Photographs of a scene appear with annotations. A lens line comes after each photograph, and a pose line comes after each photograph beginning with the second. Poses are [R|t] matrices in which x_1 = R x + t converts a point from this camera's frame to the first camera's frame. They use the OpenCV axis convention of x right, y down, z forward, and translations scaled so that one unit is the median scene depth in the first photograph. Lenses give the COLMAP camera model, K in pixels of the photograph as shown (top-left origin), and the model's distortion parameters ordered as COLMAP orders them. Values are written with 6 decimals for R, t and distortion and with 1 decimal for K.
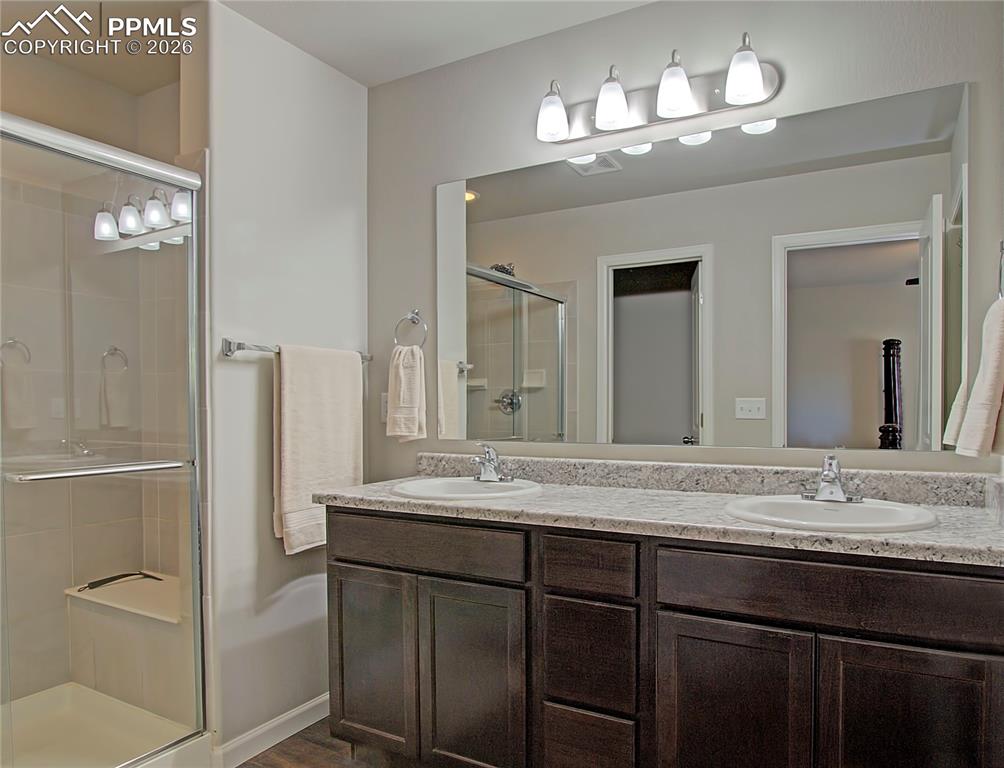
lens RADIAL K [[682.0, 0, 502.0], [0, 682.0, 386.9], [0, 0, 1]] dist [-0.008333, -0.000825]
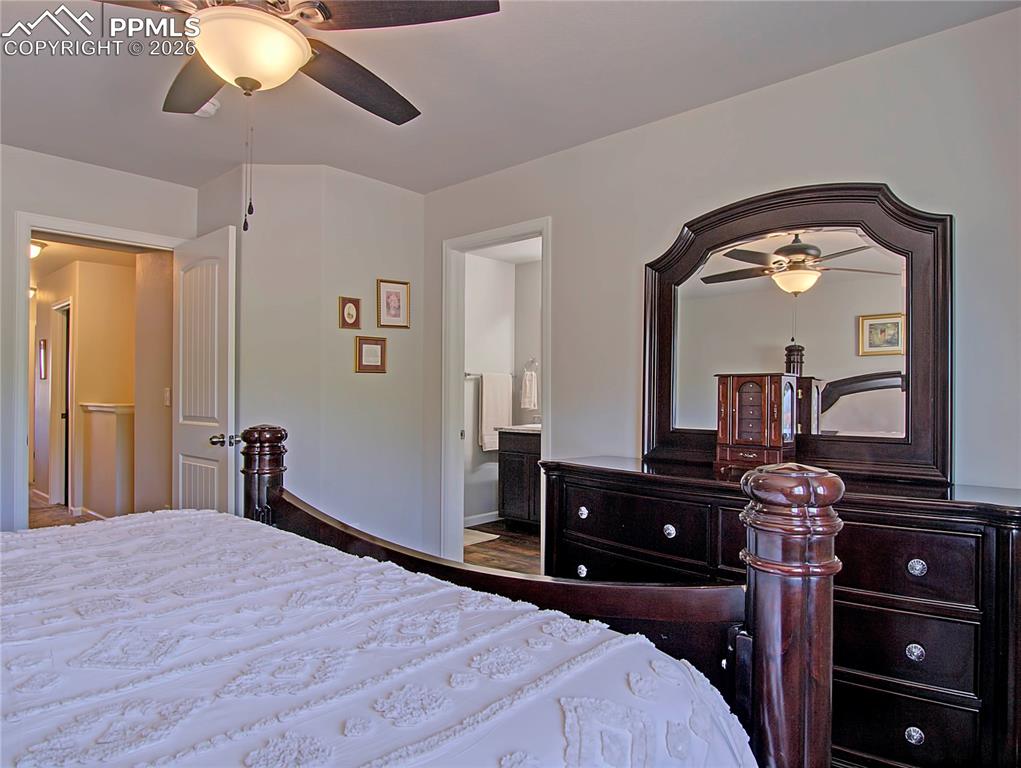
lens RADIAL K [[655.6, 0, 509.3], [0, 655.6, 387.3], [0, 0, 1]] dist [-0.029726, -0.000740]
pose [[0.977652, -0.000781, -0.210226, 0.309296], [0.000573, 0.999999, -0.001052, -0.001450], [0.210227, 0.000908, 0.977652, -1.432227]]
